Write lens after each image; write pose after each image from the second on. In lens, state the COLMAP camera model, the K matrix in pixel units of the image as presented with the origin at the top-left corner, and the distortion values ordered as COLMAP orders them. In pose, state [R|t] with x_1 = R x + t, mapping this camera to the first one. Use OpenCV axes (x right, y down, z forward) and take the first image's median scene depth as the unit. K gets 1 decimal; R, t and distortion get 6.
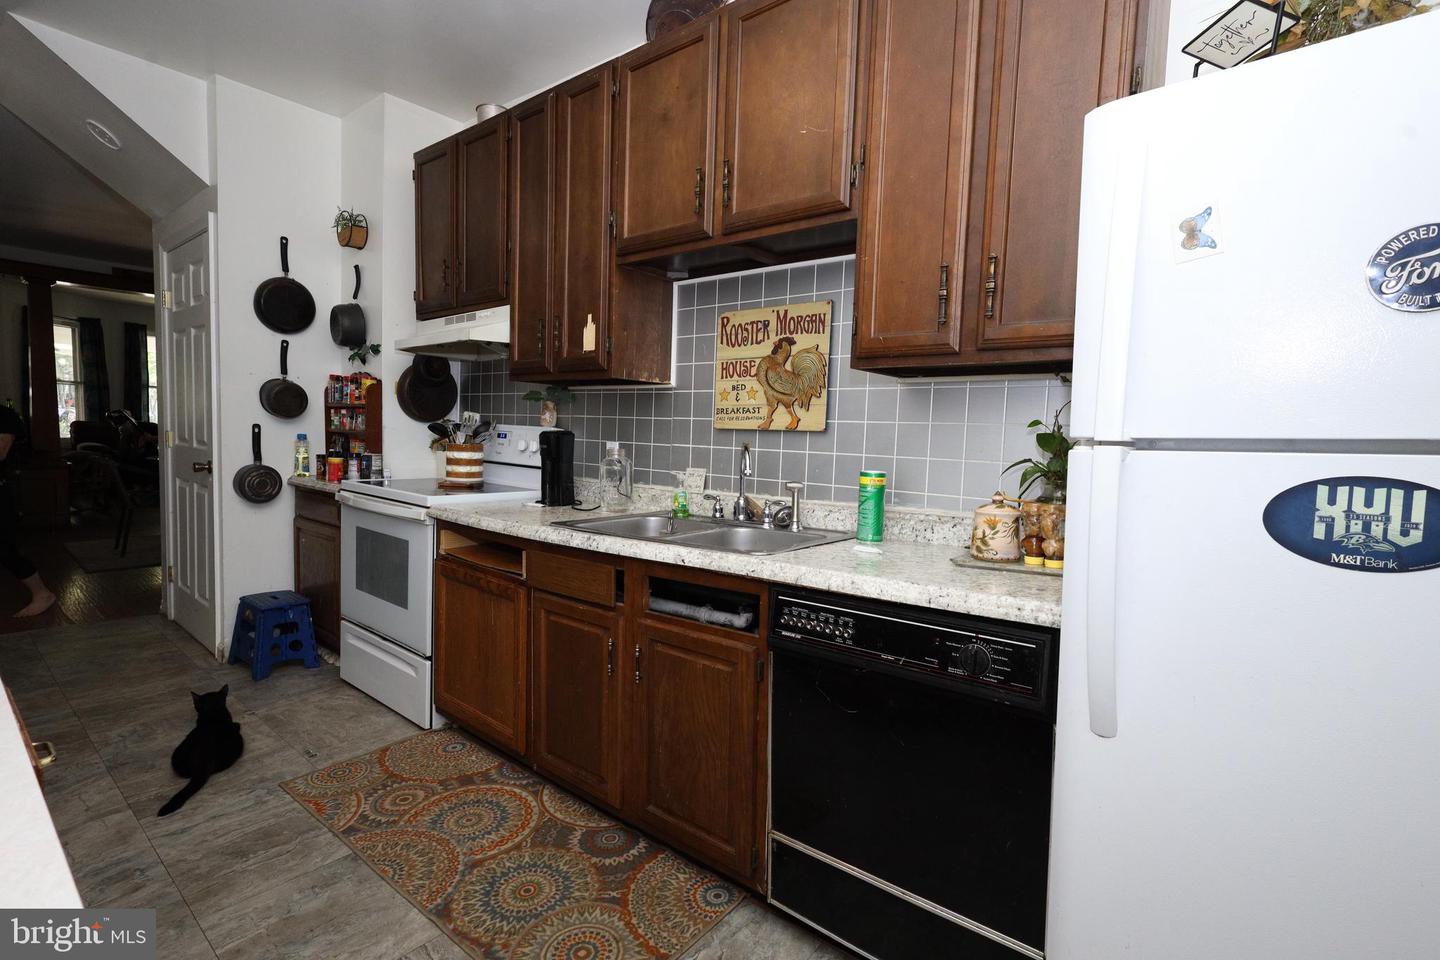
lens RADIAL K [[662.8, 0, 717.1], [0, 662.8, 472.3], [0, 0, 1]] dist [-0.000063, -0.000433]
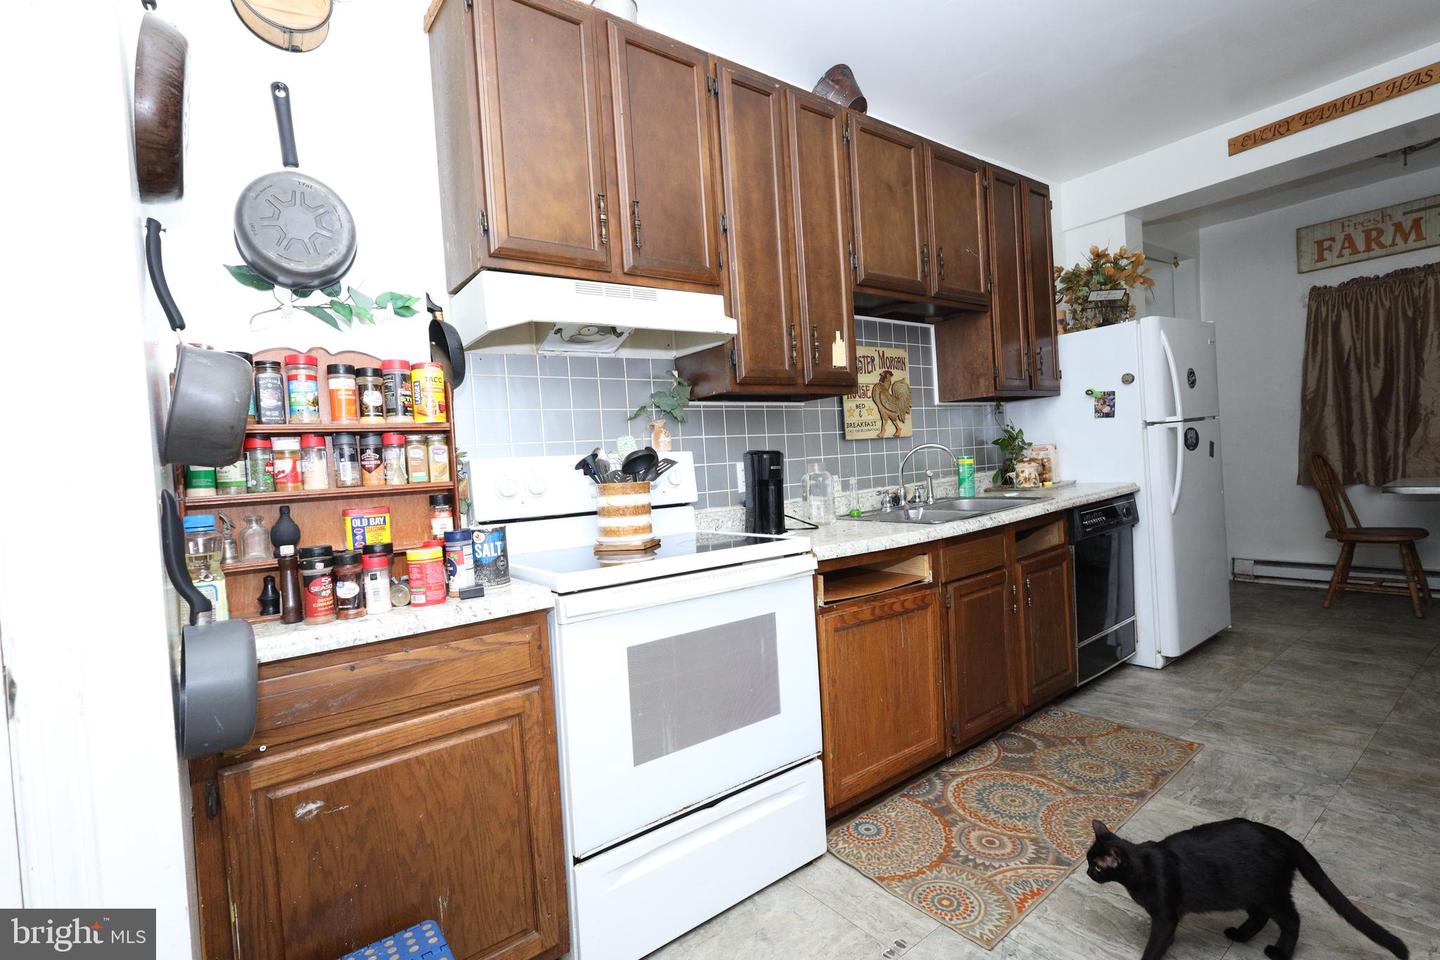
lens RADIAL K [[662.8, 0, 719.0], [0, 662.8, 477.3], [0, 0, 1]] dist [-0.000063, -0.000433]
pose [[0.246726, -0.074143, 0.966245, -1.334870], [0.134084, 0.990091, 0.041735, -0.087808], [-0.959764, 0.119261, 0.254223, 1.009704]]
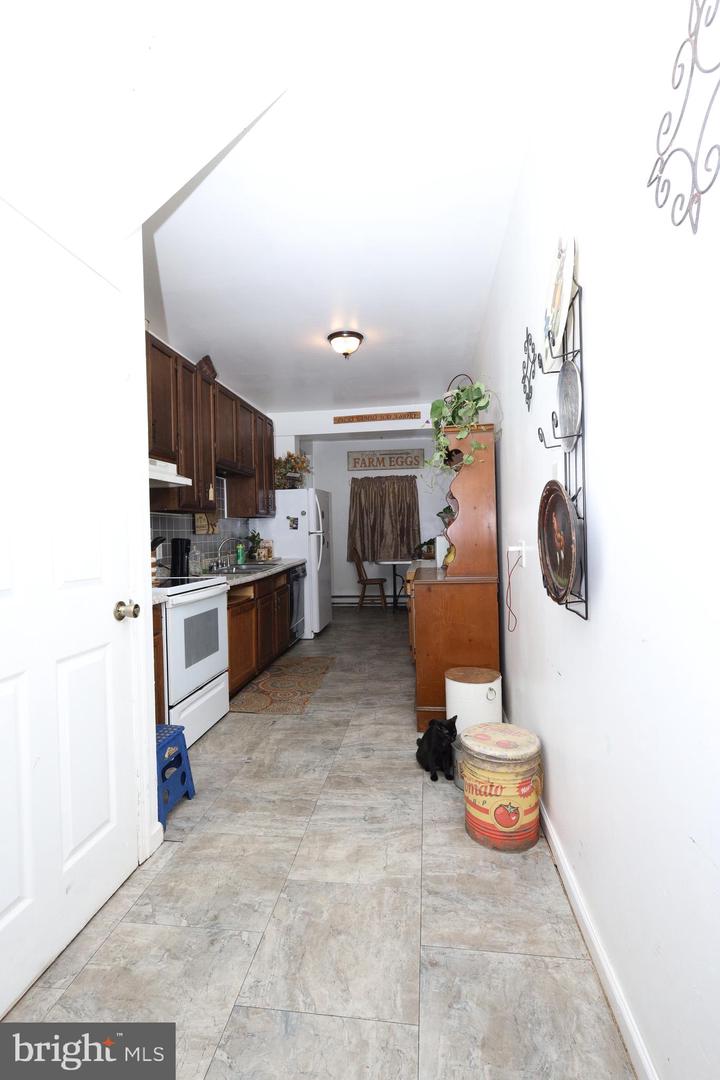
lens RADIAL K [[497.1, 0, 359.3], [0, 497.1, 542.1], [0, 0, 1]] dist [-0.000063, -0.000433]
pose [[-0.516501, -0.038965, 0.855399, -1.980870], [0.060721, 0.994783, 0.081979, -0.162408], [-0.854131, 0.094283, -0.511440, 1.537363]]
